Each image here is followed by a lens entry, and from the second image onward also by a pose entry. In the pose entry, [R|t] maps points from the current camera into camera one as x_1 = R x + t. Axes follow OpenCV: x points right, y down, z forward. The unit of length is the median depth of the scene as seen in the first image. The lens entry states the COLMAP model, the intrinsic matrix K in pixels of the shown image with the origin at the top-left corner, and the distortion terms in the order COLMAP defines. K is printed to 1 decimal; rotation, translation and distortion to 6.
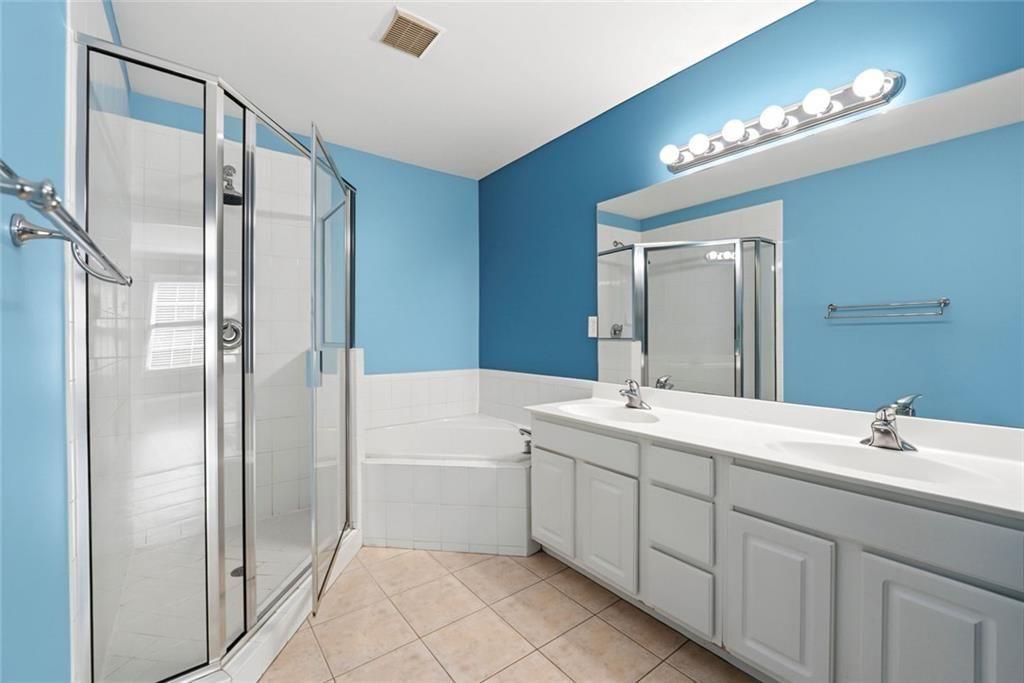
lens RADIAL K [[414.0, 0, 513.5], [0, 414.0, 338.8], [0, 0, 1]] dist [-0.019826, 0.000107]
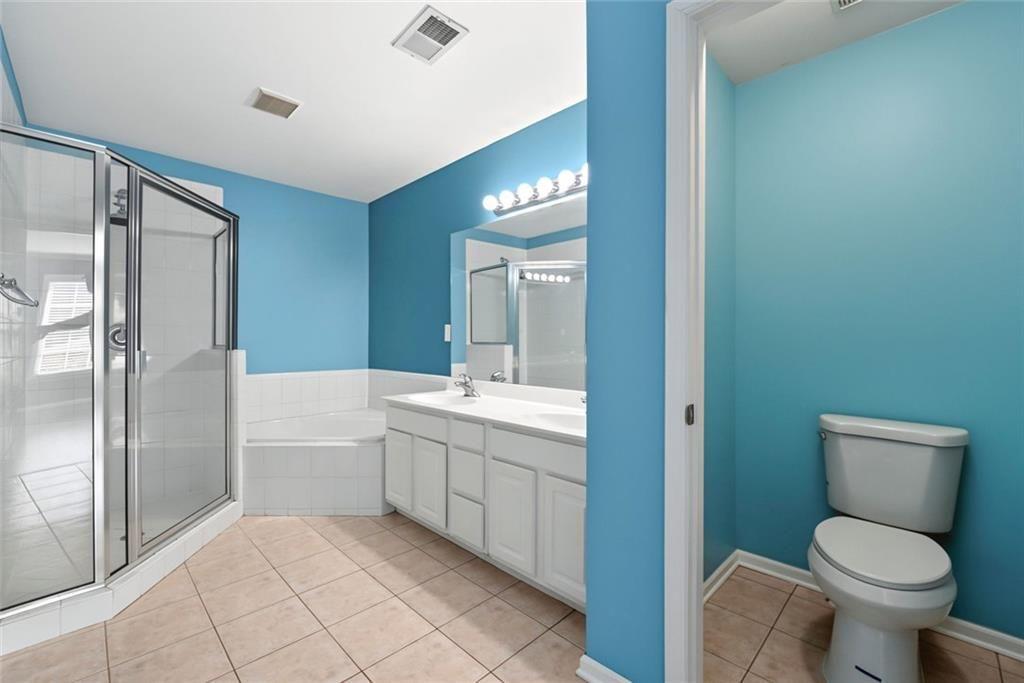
lens RADIAL K [[418.0, 0, 508.4], [0, 418.0, 341.9], [0, 0, 1]] dist [-0.013575, -0.000290]
pose [[0.991237, 0.005077, 0.131995, 0.237562], [-0.004462, 0.999978, -0.004956, 0.003286], [-0.132017, 0.004324, 0.991238, -0.300007]]
